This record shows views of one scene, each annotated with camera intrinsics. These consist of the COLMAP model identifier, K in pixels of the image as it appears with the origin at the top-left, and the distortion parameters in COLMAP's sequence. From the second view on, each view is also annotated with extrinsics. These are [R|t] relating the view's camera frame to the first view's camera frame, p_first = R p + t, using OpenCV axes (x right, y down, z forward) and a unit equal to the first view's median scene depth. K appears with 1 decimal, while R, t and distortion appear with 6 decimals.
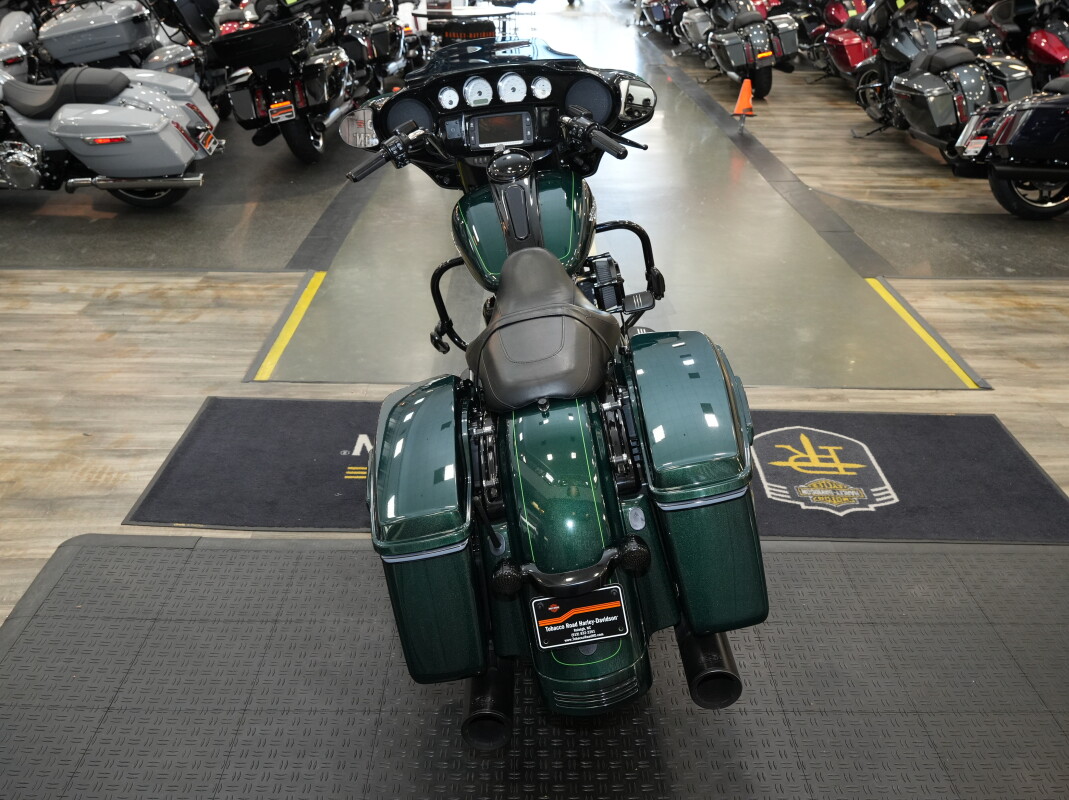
lens RADIAL K [[941.3, 0, 529.3], [0, 941.3, 398.7], [0, 0, 1]] dist [0.007889, -0.000039]
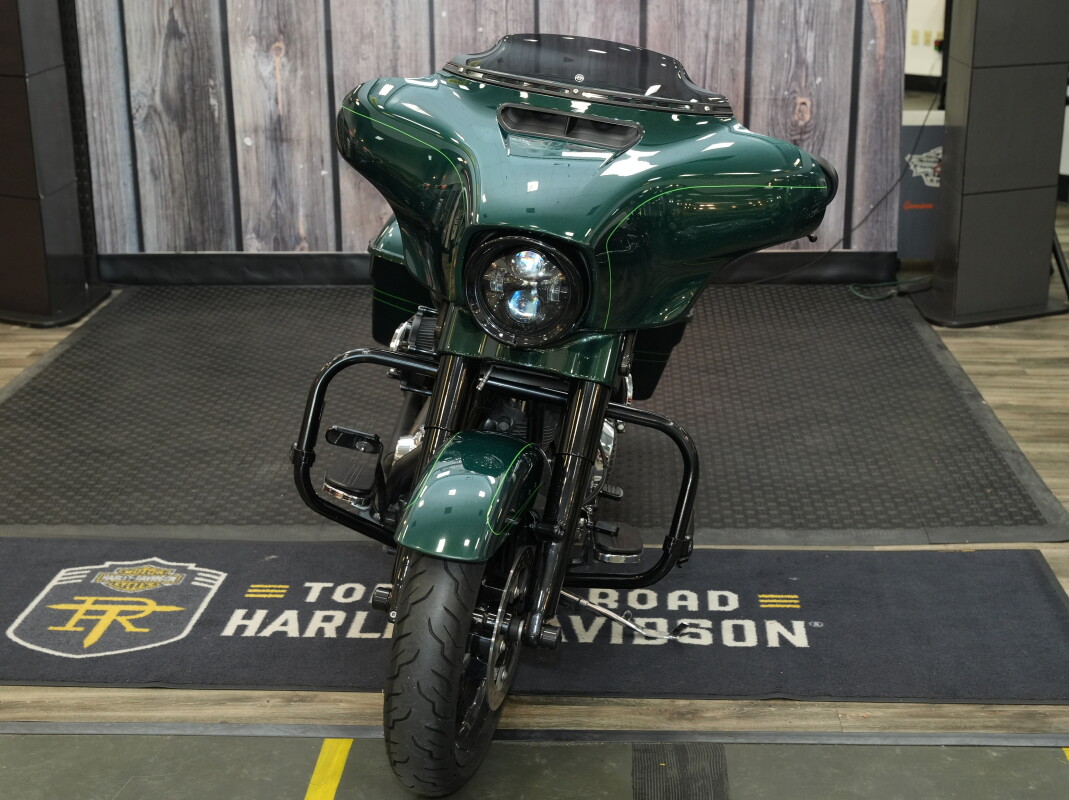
lens RADIAL K [[1699.4, 0, 532.6], [0, 1699.4, 396.7], [0, 0, 1]] dist [0.011677, 0.000000]
pose [[-0.998474, -0.012707, 0.053734, -0.063815], [0.027457, 0.730039, 0.682854, -0.909808], [-0.047905, 0.683288, -0.728576, 1.846101]]
